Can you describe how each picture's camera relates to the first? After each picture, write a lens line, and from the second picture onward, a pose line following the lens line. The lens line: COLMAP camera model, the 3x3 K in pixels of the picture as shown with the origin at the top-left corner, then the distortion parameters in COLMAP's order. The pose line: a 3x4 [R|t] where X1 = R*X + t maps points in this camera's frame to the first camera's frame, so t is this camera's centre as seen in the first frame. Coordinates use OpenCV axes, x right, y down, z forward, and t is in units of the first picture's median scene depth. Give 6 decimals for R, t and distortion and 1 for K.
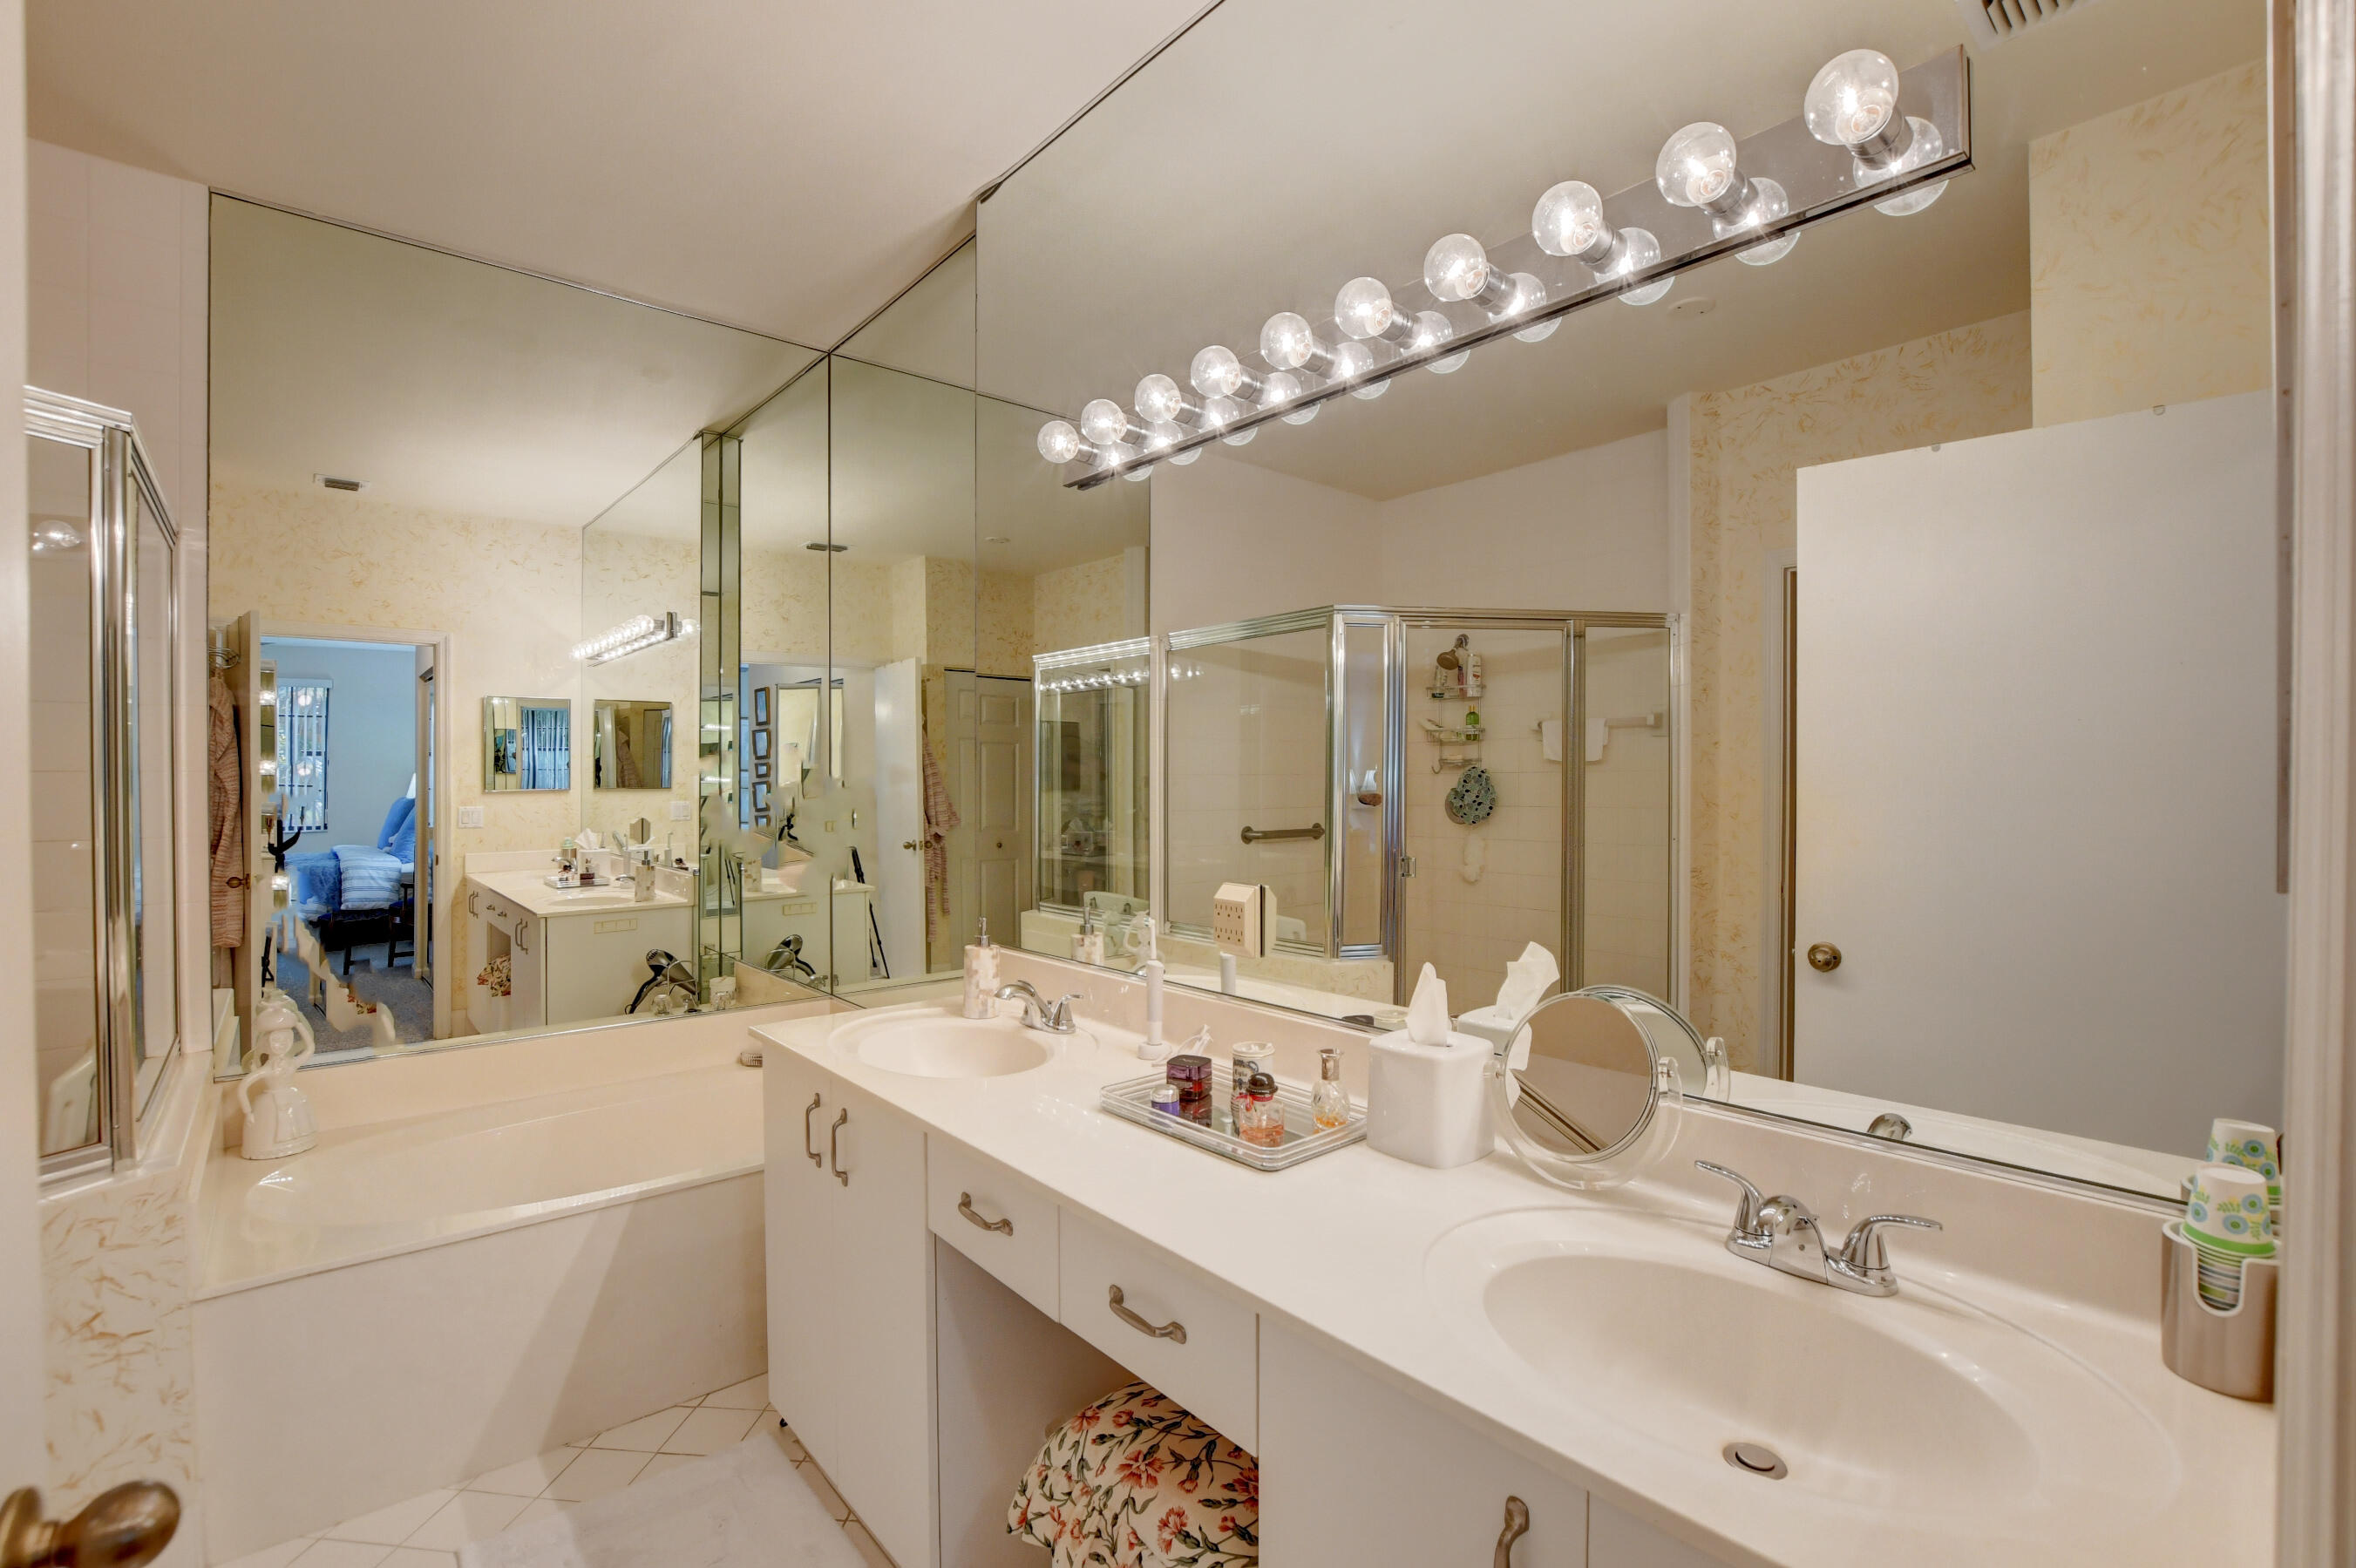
lens RADIAL K [[1033.1, 0, 1179.9], [0, 1033.1, 789.6], [0, 0, 1]] dist [-0.031061, 0.003646]
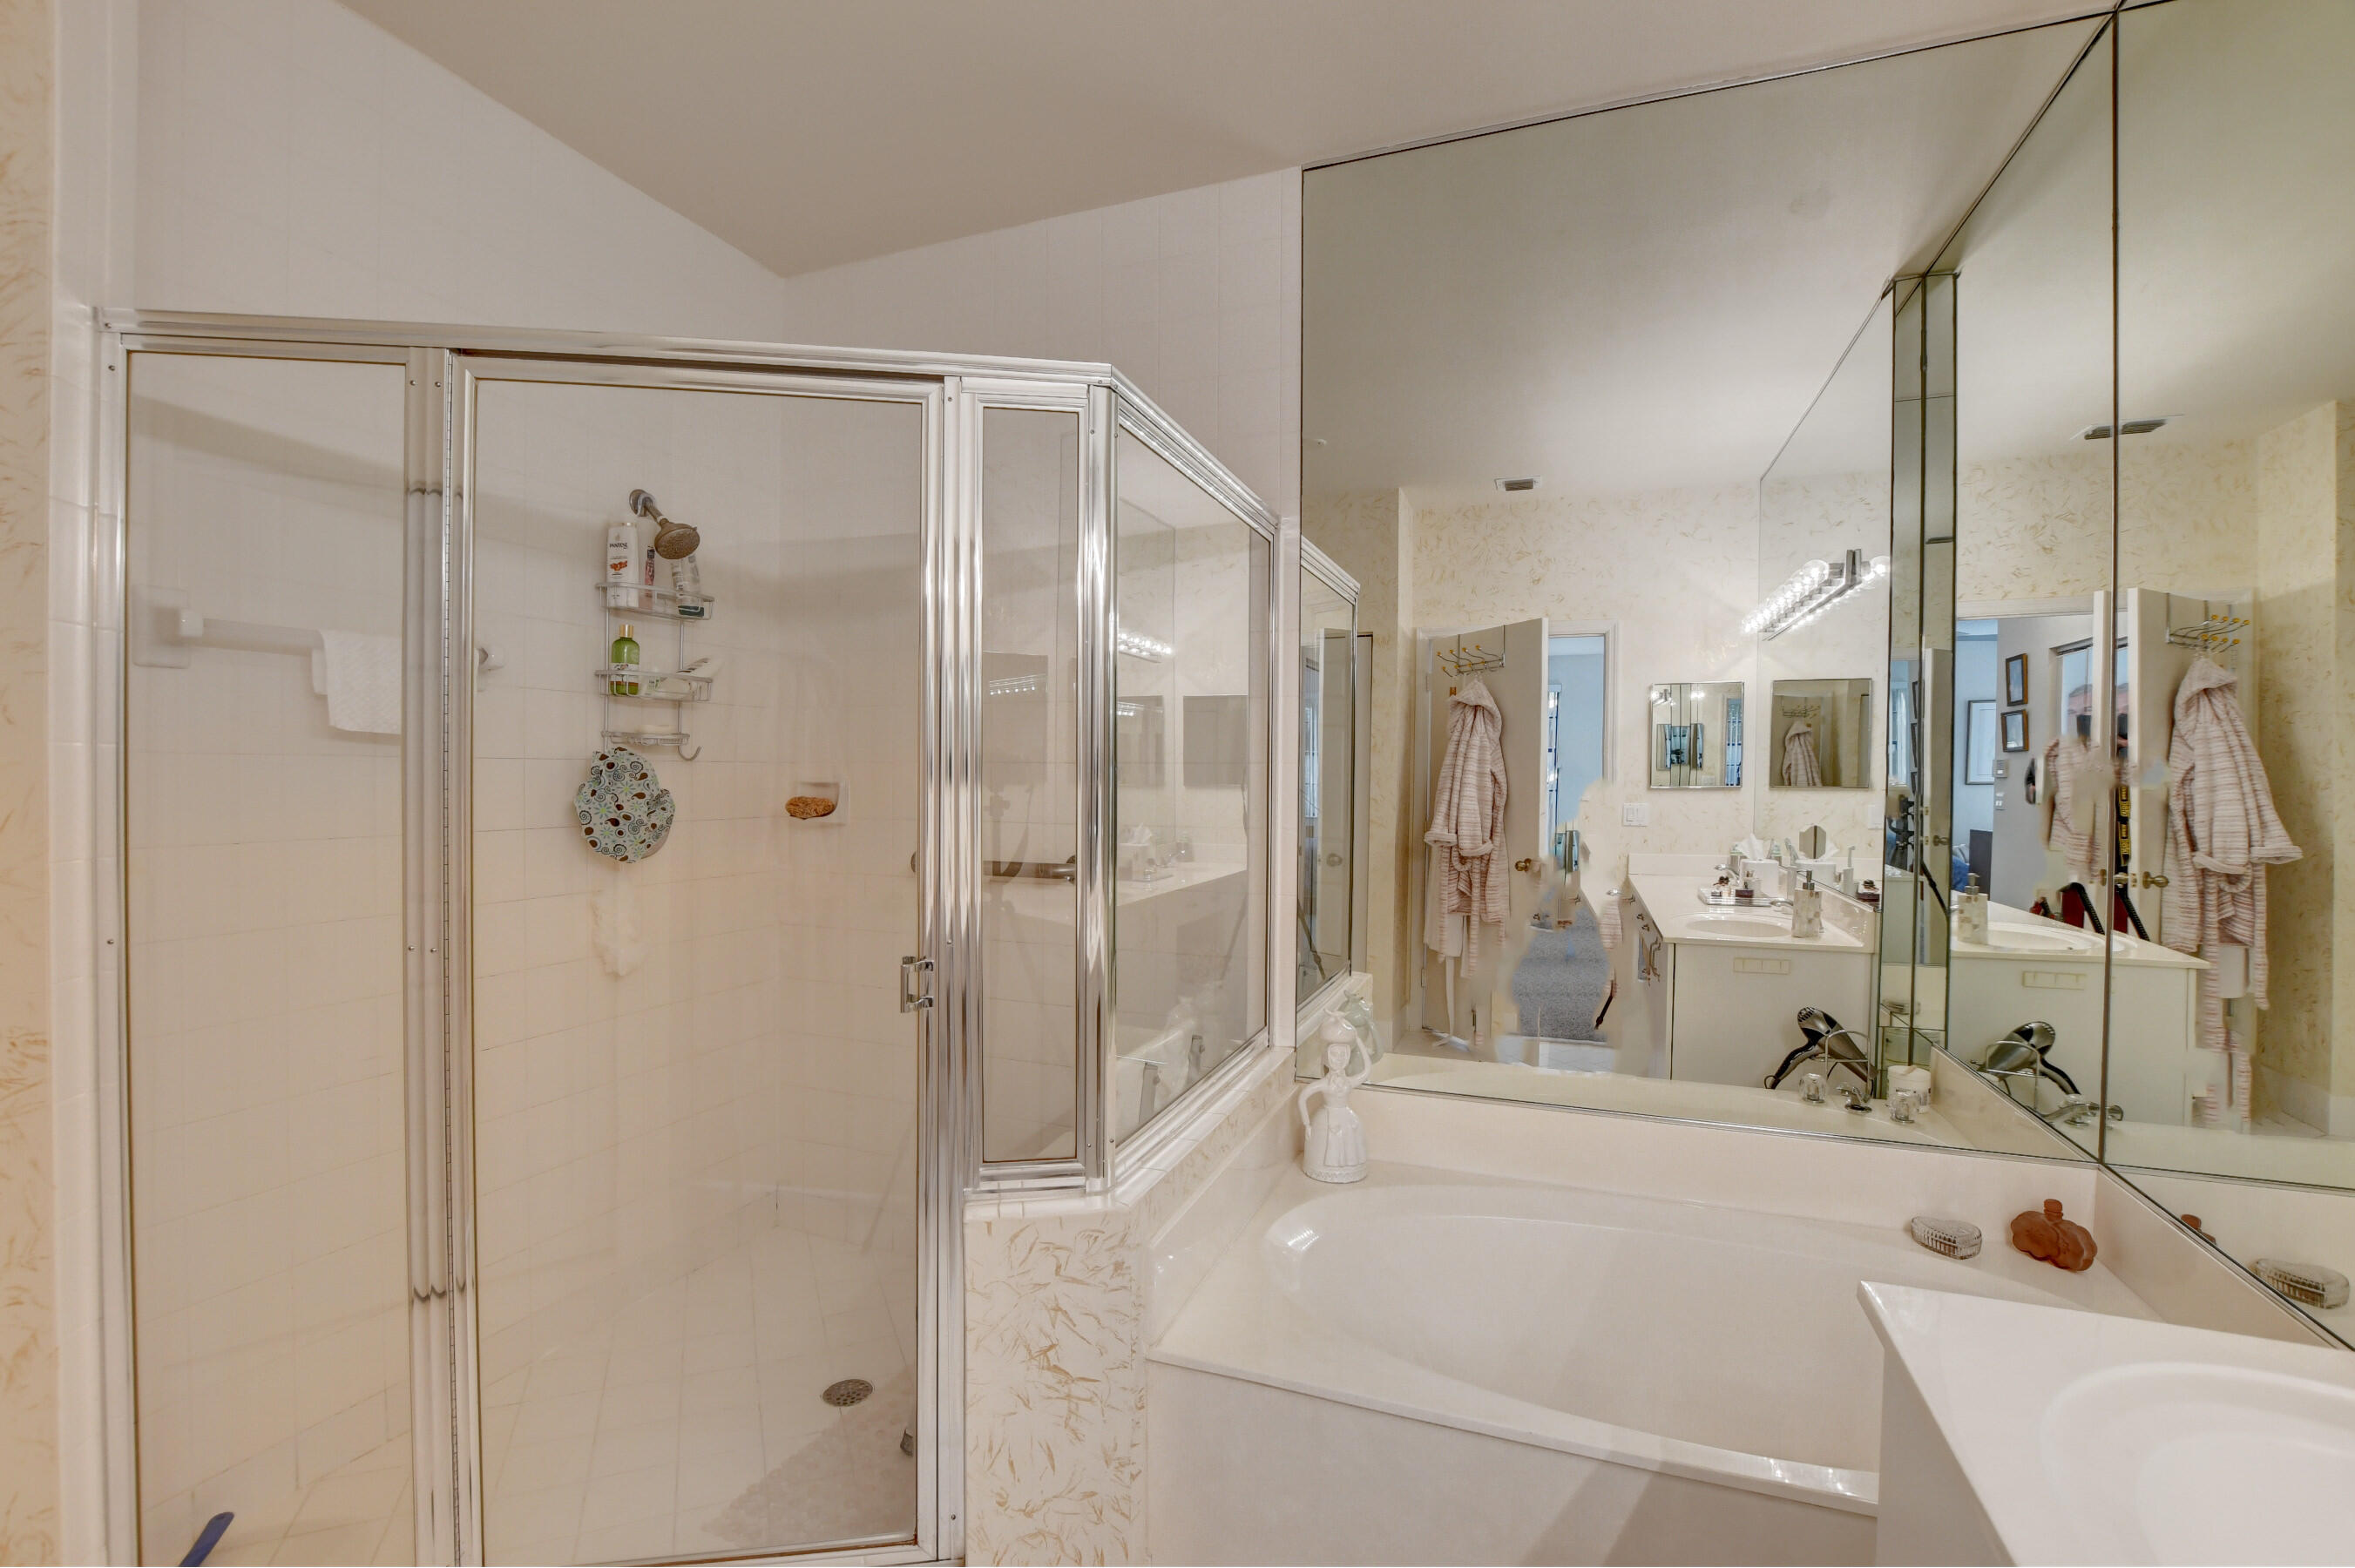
lens RADIAL K [[1032.6, 0, 1179.2], [0, 1032.6, 785.9], [0, 0, 1]] dist [-0.031061, 0.003646]
pose [[0.464349, 0.015420, -0.885518, -0.072668], [-0.016653, 0.999824, 0.008678, -0.001183], [0.885496, 0.010717, 0.464524, 0.239869]]
